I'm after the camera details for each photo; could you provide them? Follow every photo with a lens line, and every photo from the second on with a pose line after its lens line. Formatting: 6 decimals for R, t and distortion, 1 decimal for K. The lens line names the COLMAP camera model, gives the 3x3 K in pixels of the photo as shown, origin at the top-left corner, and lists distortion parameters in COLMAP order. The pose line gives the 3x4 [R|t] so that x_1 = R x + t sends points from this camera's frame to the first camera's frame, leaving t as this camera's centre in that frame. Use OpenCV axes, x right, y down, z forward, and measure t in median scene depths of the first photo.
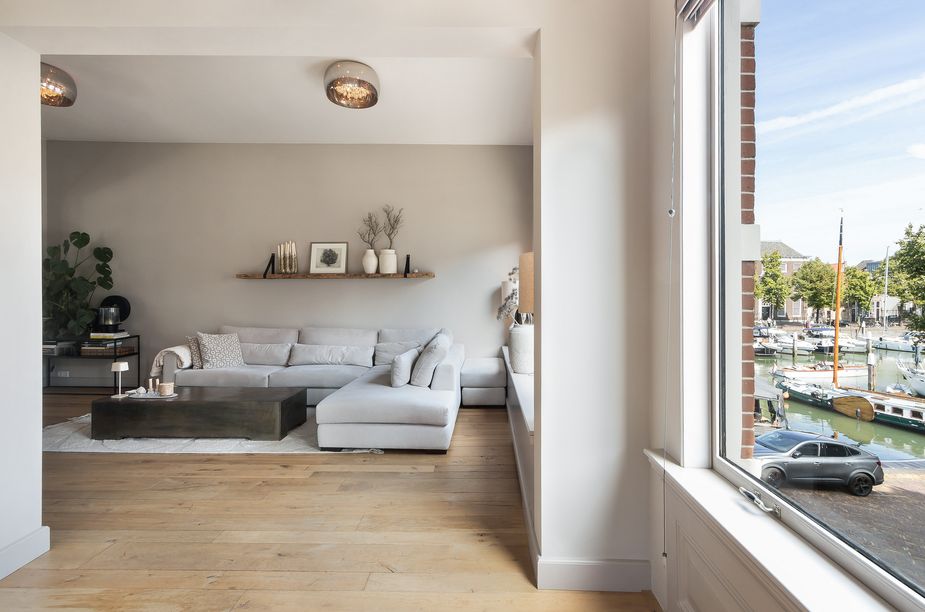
lens RADIAL K [[439.6, 0, 459.9], [0, 439.6, 295.0], [0, 0, 1]] dist [0.001383, 0.000480]
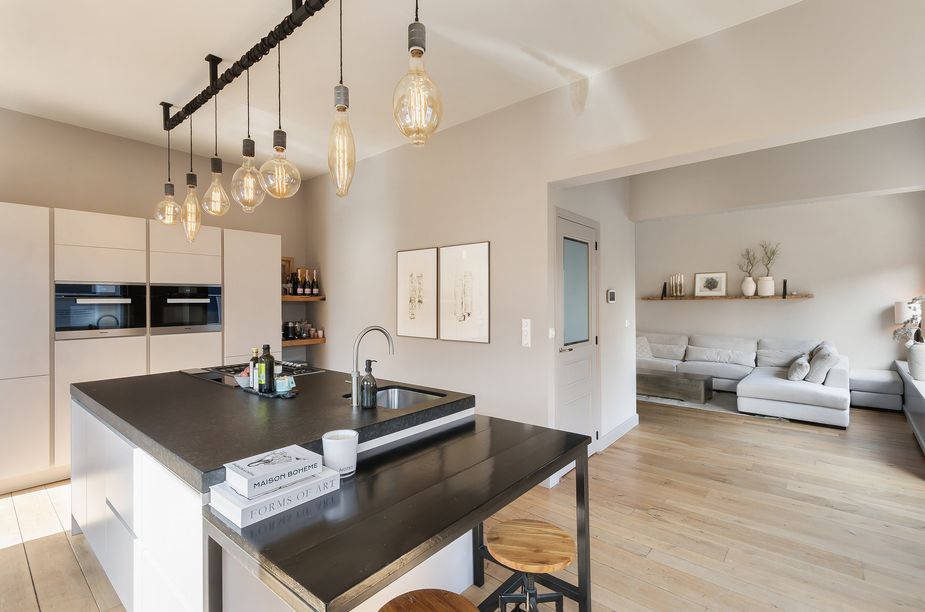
lens RADIAL K [[424.4, 0, 460.0], [0, 424.4, 300.0], [0, 0, 1]] dist [0.002598, 0.004182]
pose [[0.778370, -0.003687, -0.627795, -0.082335], [0.004706, 0.999989, -0.000038, -0.041685], [0.627788, -0.002925, 0.778379, -0.534257]]
